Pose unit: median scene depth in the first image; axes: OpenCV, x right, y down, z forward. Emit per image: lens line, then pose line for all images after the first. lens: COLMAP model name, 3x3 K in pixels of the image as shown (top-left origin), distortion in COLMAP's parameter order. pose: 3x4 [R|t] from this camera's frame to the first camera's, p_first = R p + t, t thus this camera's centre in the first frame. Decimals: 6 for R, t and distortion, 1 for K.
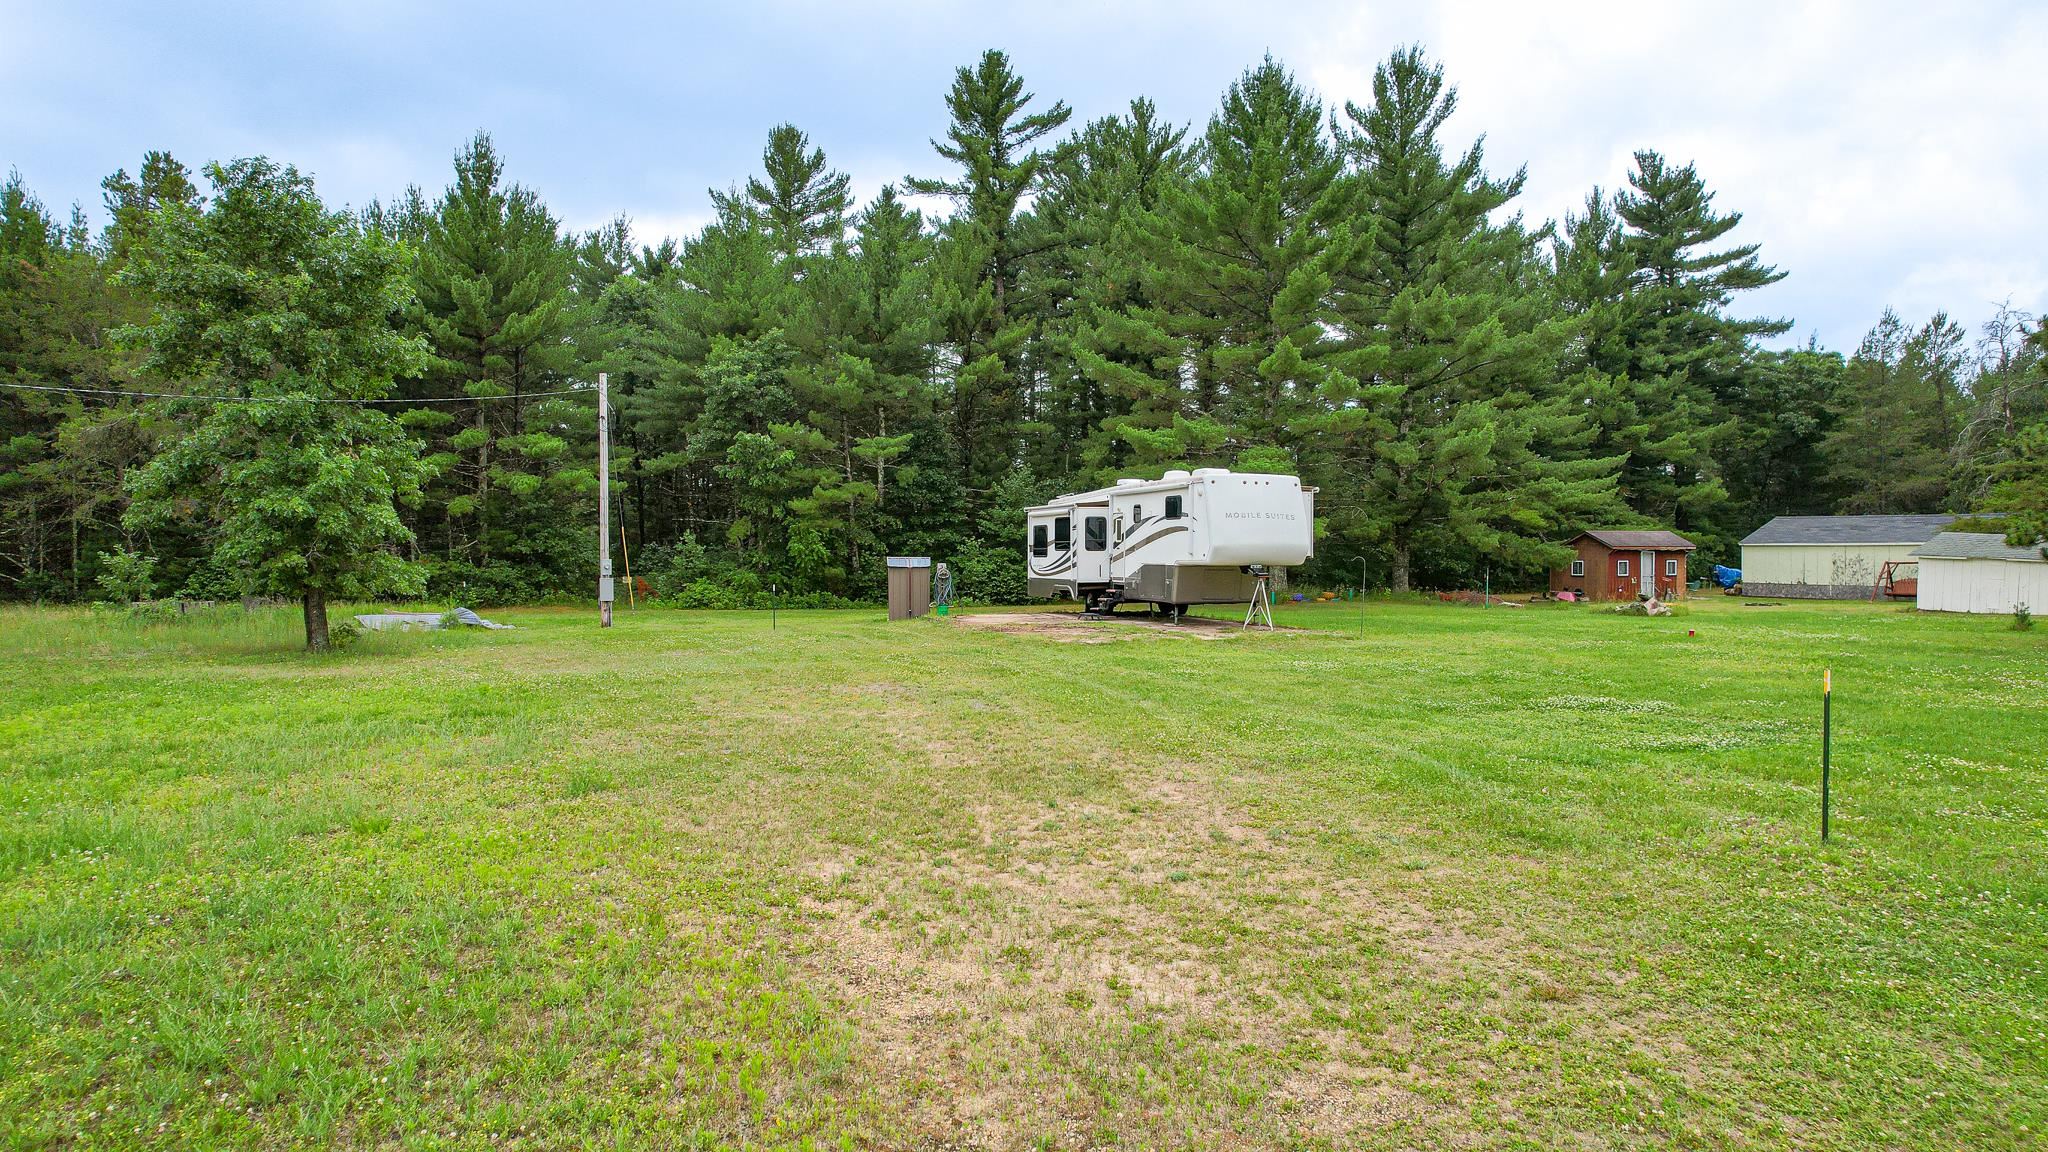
lens RADIAL K [[1309.2, 0, 1034.6], [0, 1309.2, 570.2], [0, 0, 1]] dist [-0.073211, 0.065512]
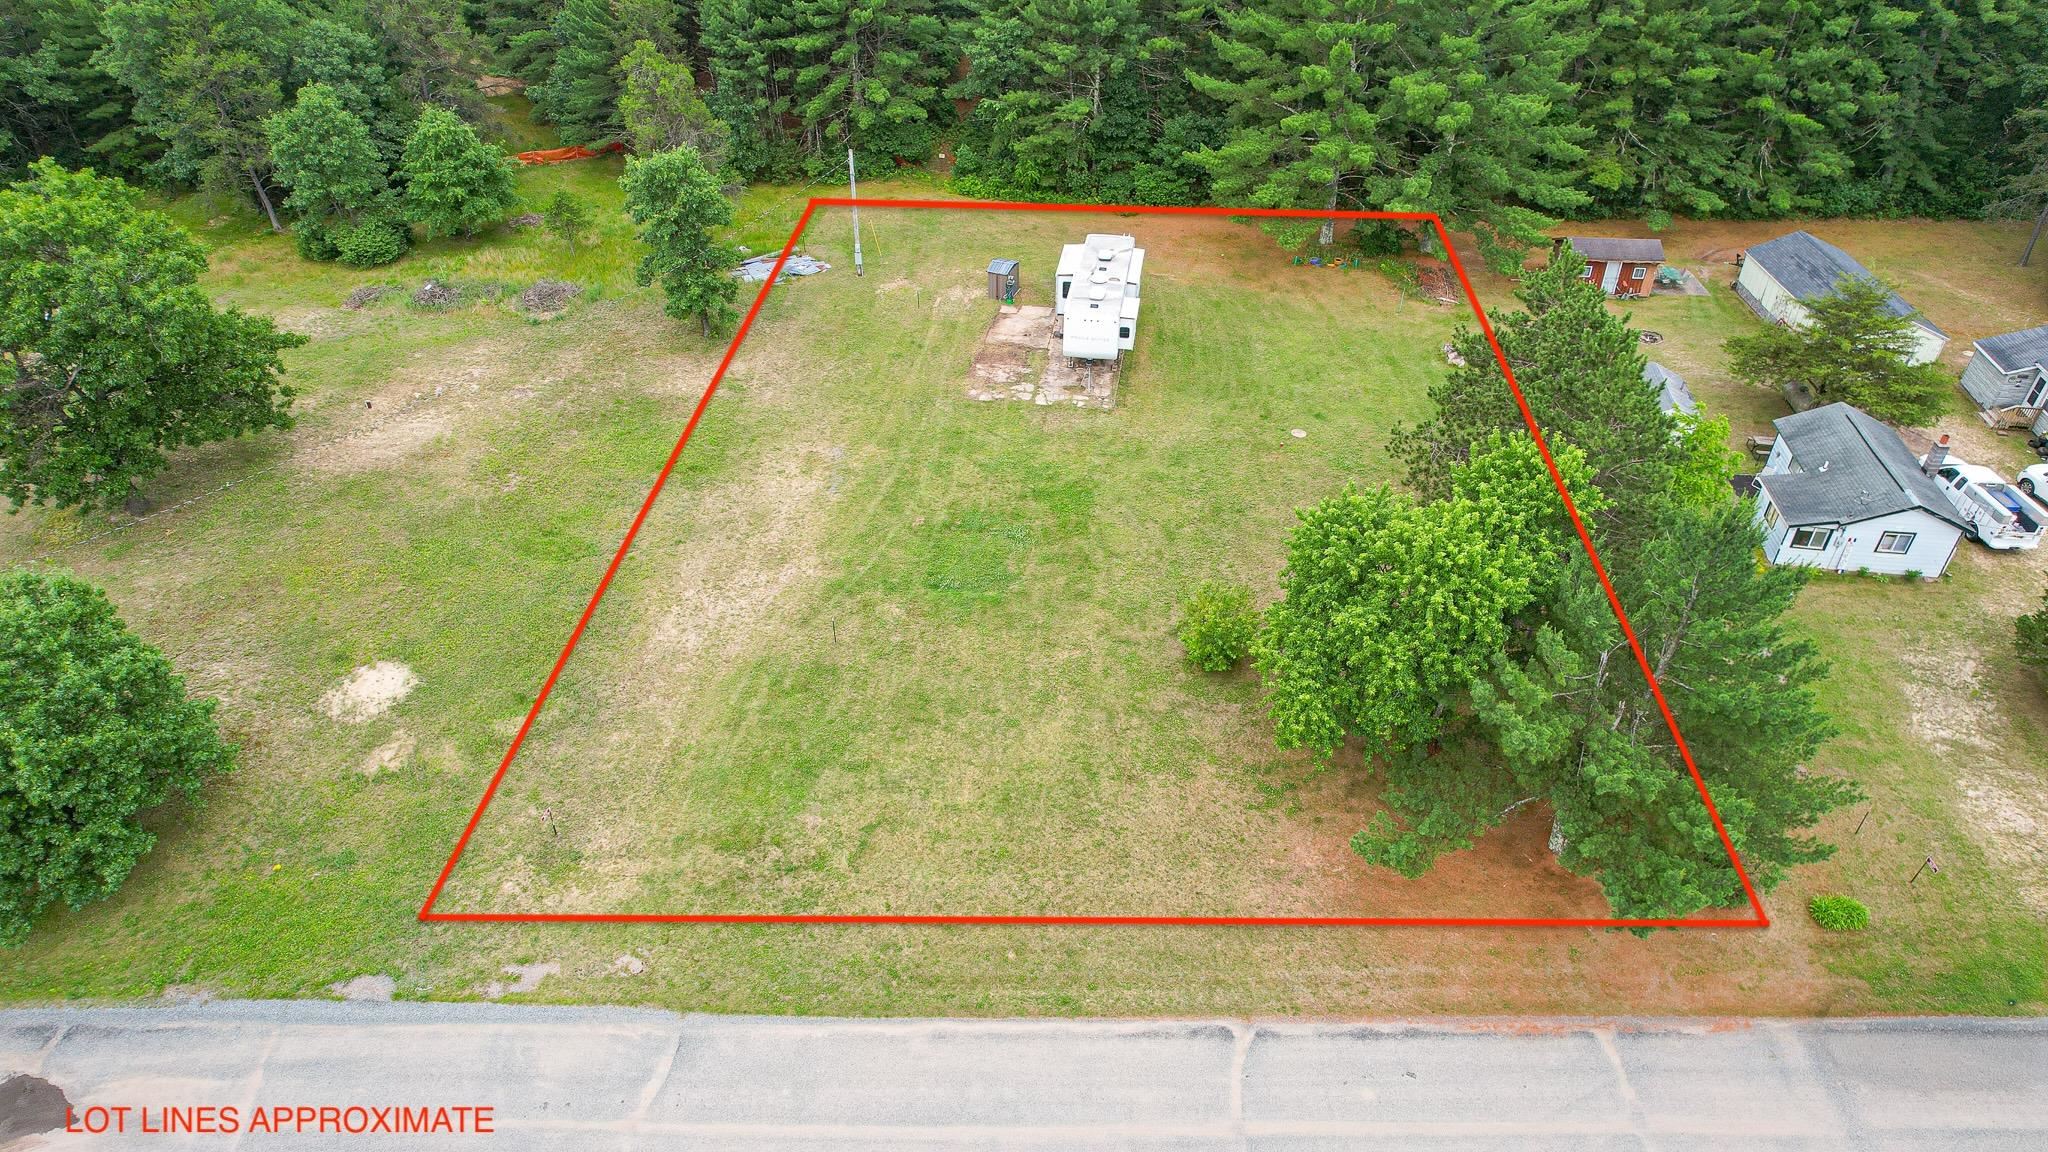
lens RADIAL K [[1309.2, 0, 1014.1], [0, 1309.2, 577.7], [0, 0, 1]] dist [-0.073211, 0.065512]
pose [[0.883814, 0.282678, -0.372782, 0.558745], [-0.014080, 0.812528, 0.582752, -0.551113], [0.467627, -0.509796, 0.722103, -0.420290]]
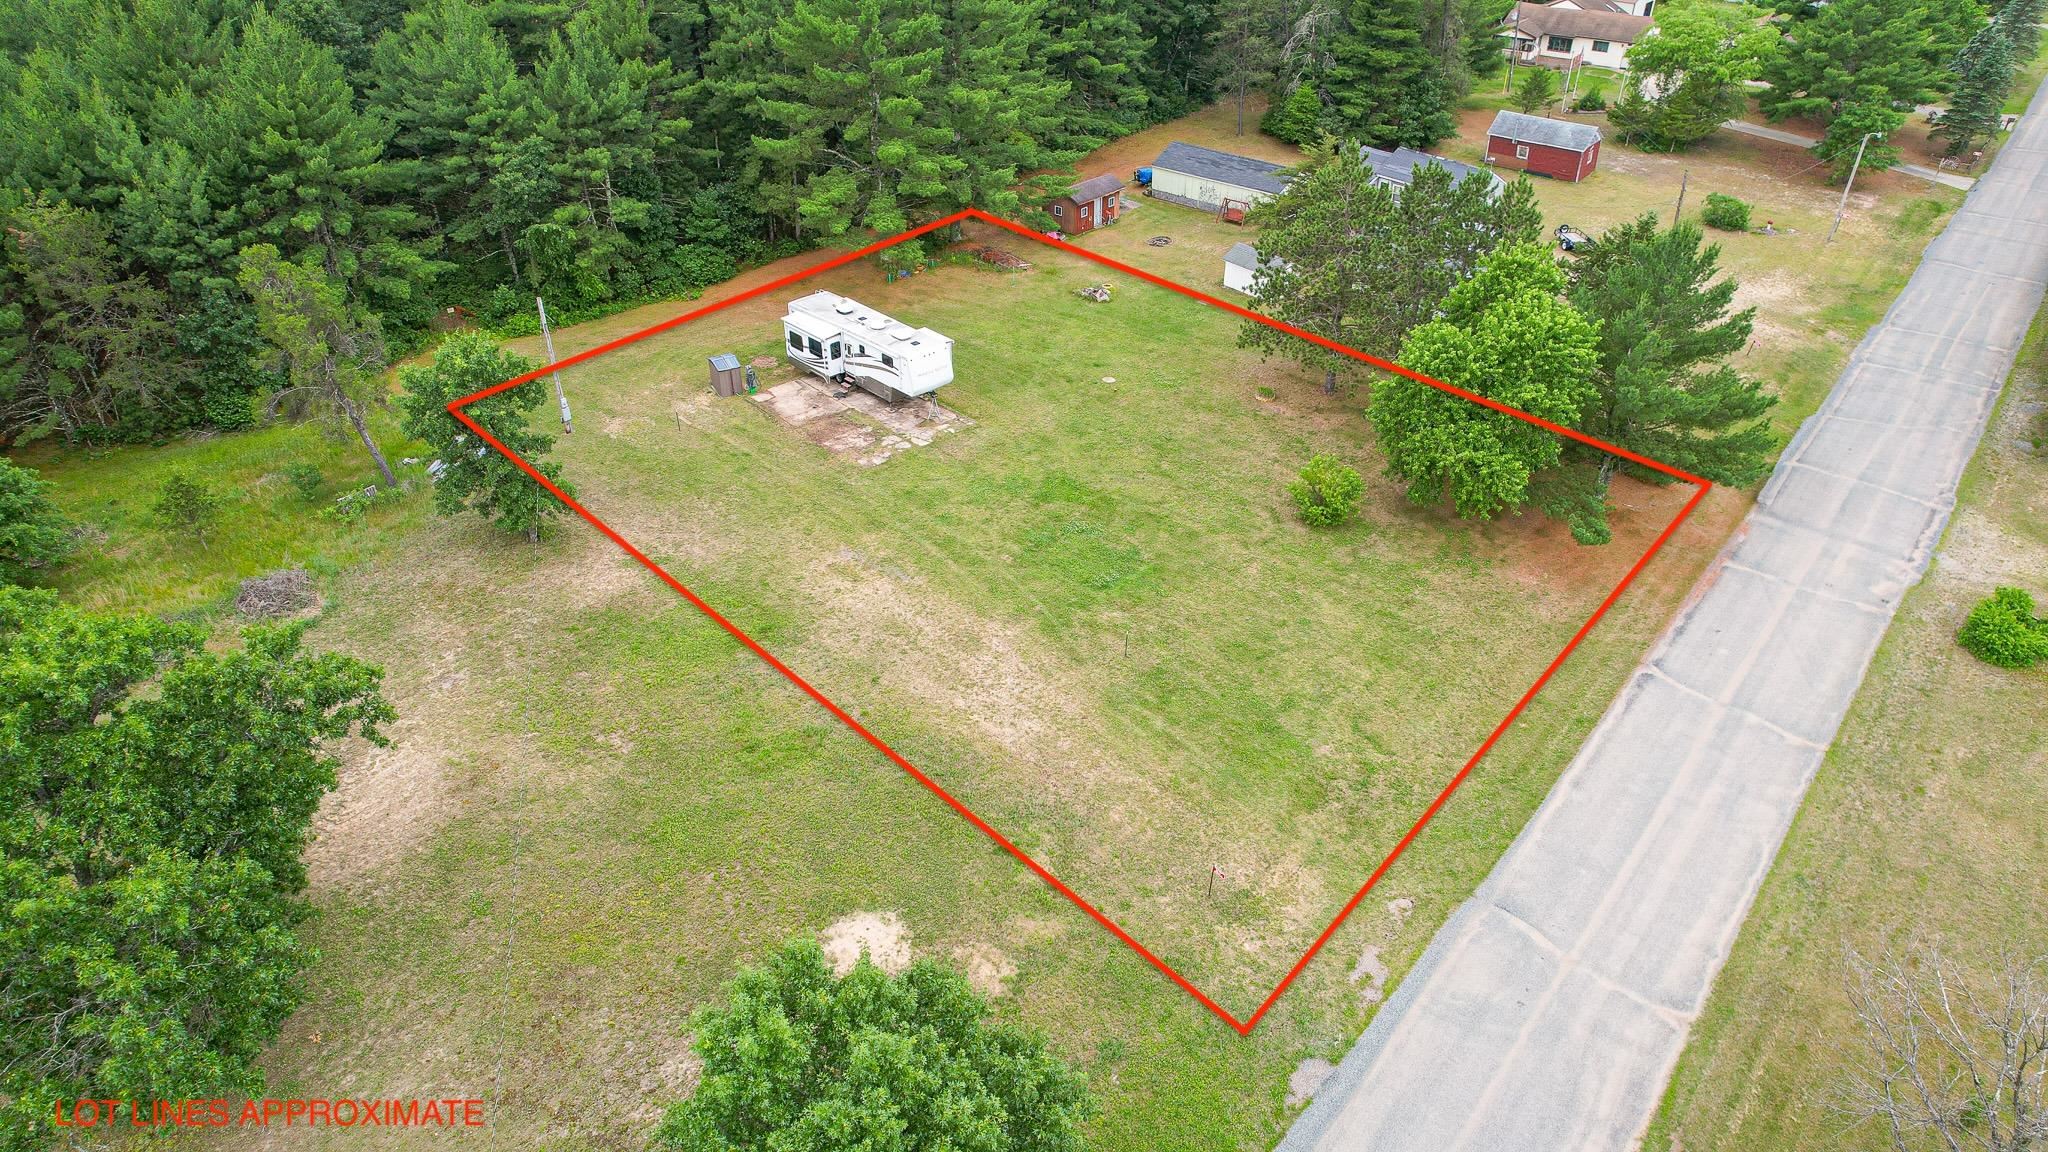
lens RADIAL K [[1309.2, 0, 1016.2], [0, 1309.2, 583.9], [0, 0, 1]] dist [-0.073211, 0.065512]
pose [[0.924519, -0.214980, 0.314718, -0.271349], [0.010367, 0.839619, 0.543077, -0.548934], [-0.380994, -0.498823, 0.778472, -0.538958]]
